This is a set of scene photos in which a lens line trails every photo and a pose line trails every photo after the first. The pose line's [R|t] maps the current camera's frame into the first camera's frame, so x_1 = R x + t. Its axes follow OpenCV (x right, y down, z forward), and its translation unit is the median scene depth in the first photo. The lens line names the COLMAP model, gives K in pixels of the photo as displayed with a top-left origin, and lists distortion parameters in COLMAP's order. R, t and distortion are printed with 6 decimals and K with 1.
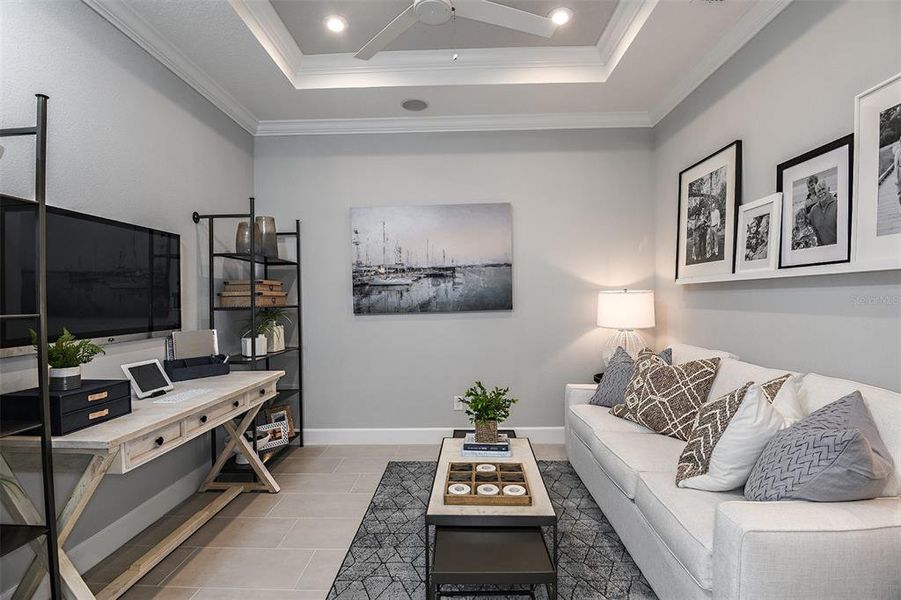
lens RADIAL K [[425.1, 0, 448.9], [0, 425.1, 304.8], [0, 0, 1]] dist [0.000353, -0.020590]
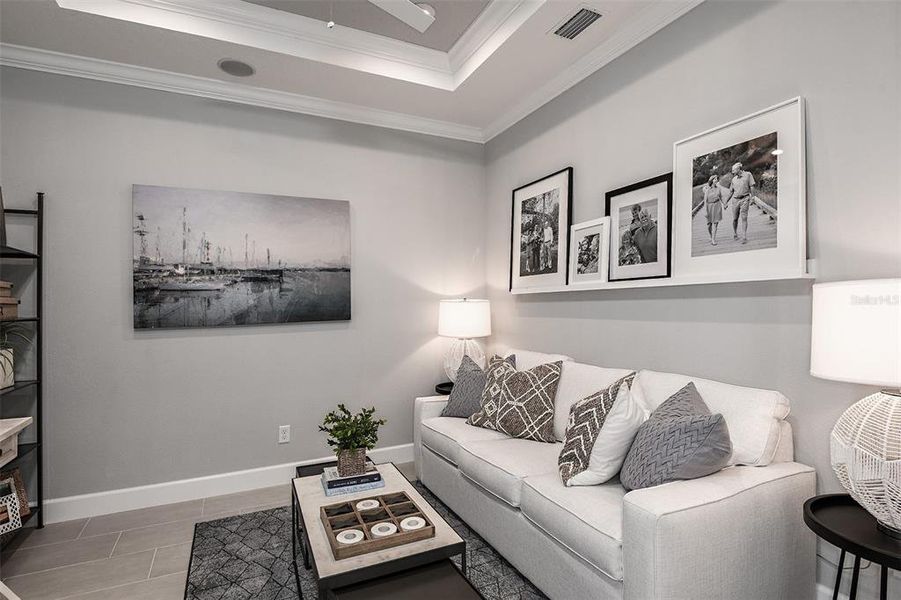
lens RADIAL K [[454.7, 0, 450.5], [0, 454.7, 300.0], [0, 0, 1]] dist [0.025556, -0.027743]
pose [[0.885522, 0.007293, 0.464540, -0.151938], [0.007923, 0.999494, -0.030796, 0.000671], [-0.464530, 0.030951, 0.885017, 0.072777]]
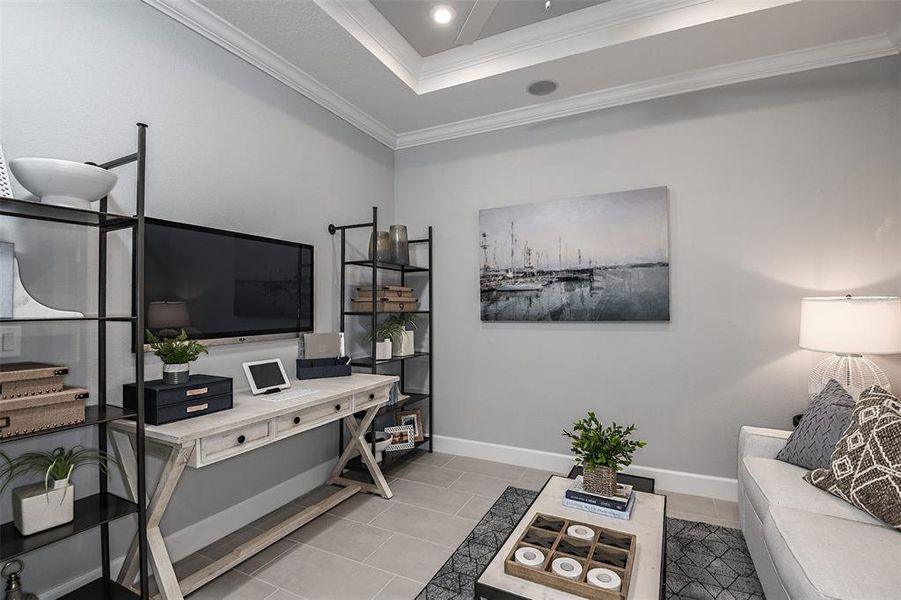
lens RADIAL K [[414.8, 0, 448.7], [0, 414.8, 303.7], [0, 0, 1]] dist [0.004910, -0.019946]
pose [[0.908396, 0.008272, -0.418030, 0.138412], [-0.014725, 0.999817, -0.012213, -0.006570], [0.417852, 0.017250, 0.908351, 0.176123]]
